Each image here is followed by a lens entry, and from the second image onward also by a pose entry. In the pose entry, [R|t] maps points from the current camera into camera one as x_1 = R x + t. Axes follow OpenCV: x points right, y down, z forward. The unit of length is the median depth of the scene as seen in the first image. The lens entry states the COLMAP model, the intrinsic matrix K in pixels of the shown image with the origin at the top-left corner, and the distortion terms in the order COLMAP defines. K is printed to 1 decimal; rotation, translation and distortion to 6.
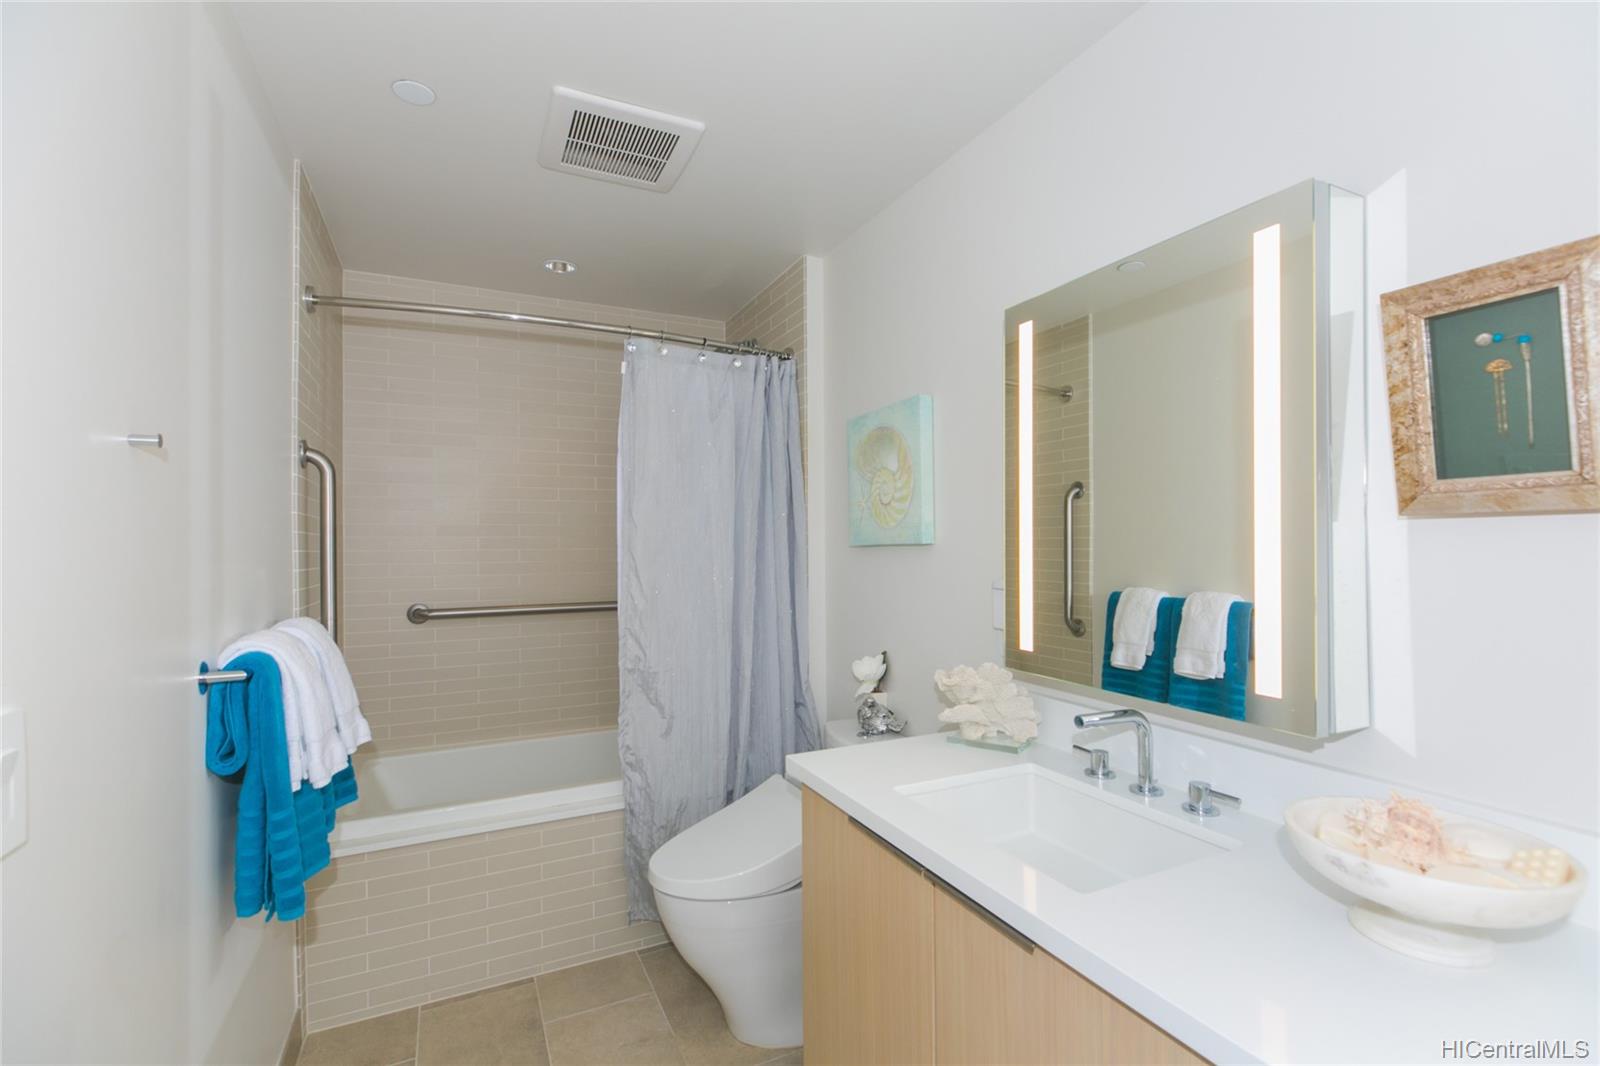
lens RADIAL K [[721.8, 0, 802.3], [0, 721.8, 545.1], [0, 0, 1]] dist [0.002117, 0.000173]
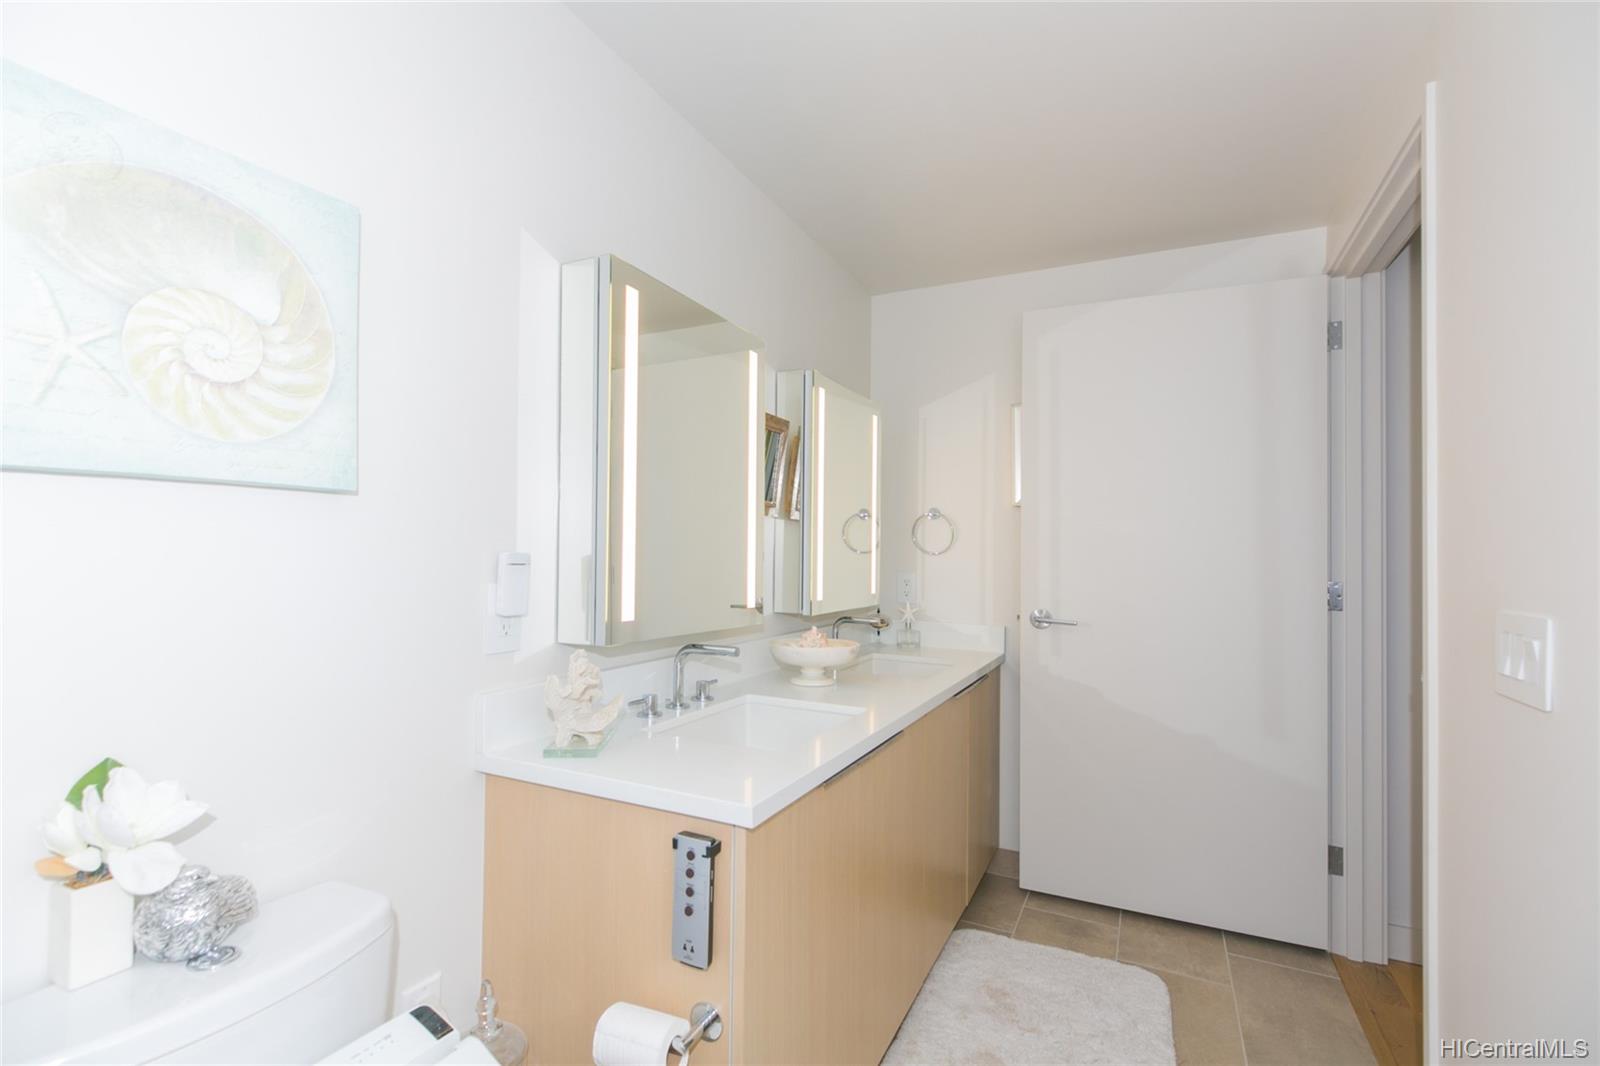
lens RADIAL K [[721.8, 0, 802.3], [0, 721.8, 545.1], [0, 0, 1]] dist [0.002117, 0.000173]
pose [[-0.620395, 0.007509, 0.784254, -0.428043], [-0.009942, 0.999799, -0.017437, 0.041477], [-0.784227, -0.018615, -0.620195, 1.013654]]
